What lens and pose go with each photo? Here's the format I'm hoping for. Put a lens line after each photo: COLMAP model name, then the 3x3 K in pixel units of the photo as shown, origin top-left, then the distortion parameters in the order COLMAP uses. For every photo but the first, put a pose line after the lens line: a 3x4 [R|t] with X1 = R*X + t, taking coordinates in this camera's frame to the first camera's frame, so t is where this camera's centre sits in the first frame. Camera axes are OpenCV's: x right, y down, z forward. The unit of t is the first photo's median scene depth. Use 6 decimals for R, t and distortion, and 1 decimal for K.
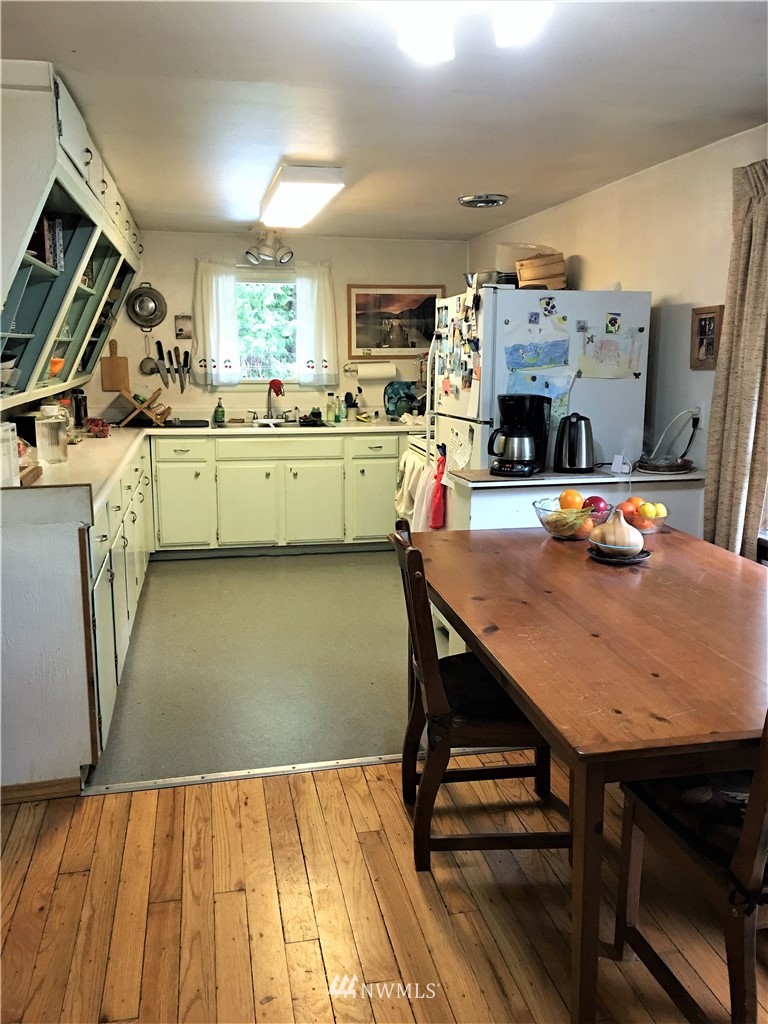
lens RADIAL K [[898.9, 0, 380.9], [0, 898.9, 514.9], [0, 0, 1]] dist [0.055556, 0.010385]
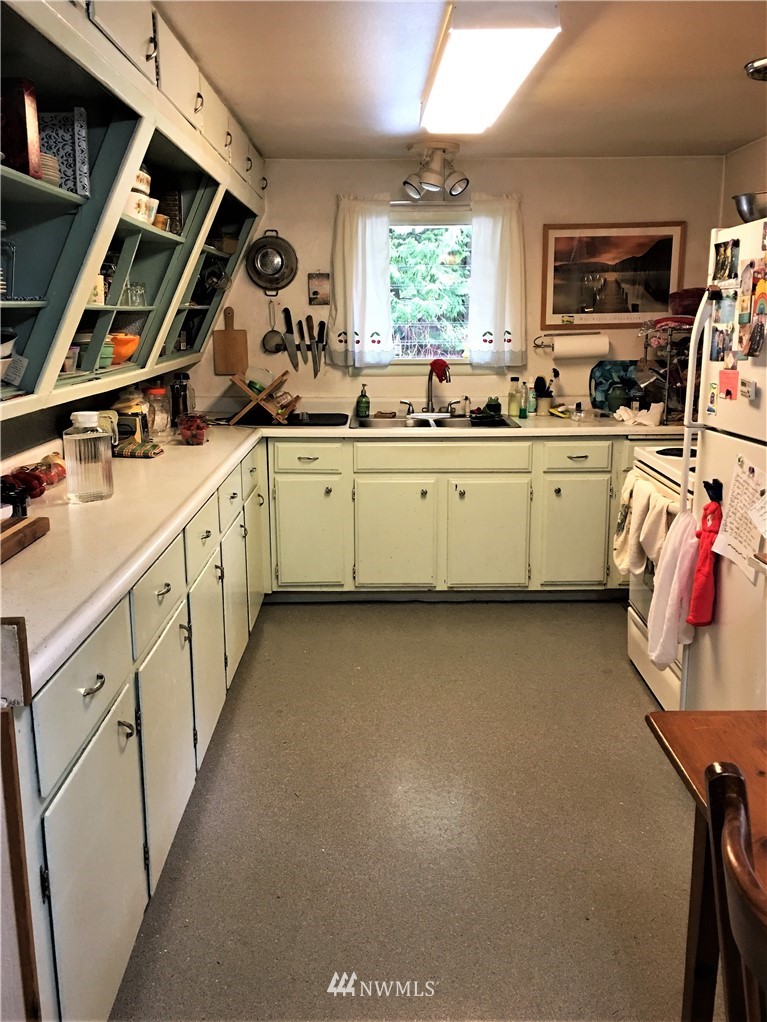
lens RADIAL K [[897.2, 0, 383.9], [0, 897.2, 504.7], [0, 0, 1]] dist [0.055556, 0.010385]
pose [[0.982716, 0.030468, -0.182593, -0.025306], [-0.025165, 0.999193, 0.031291, -0.055931], [0.183399, -0.026155, 0.982691, 0.282618]]
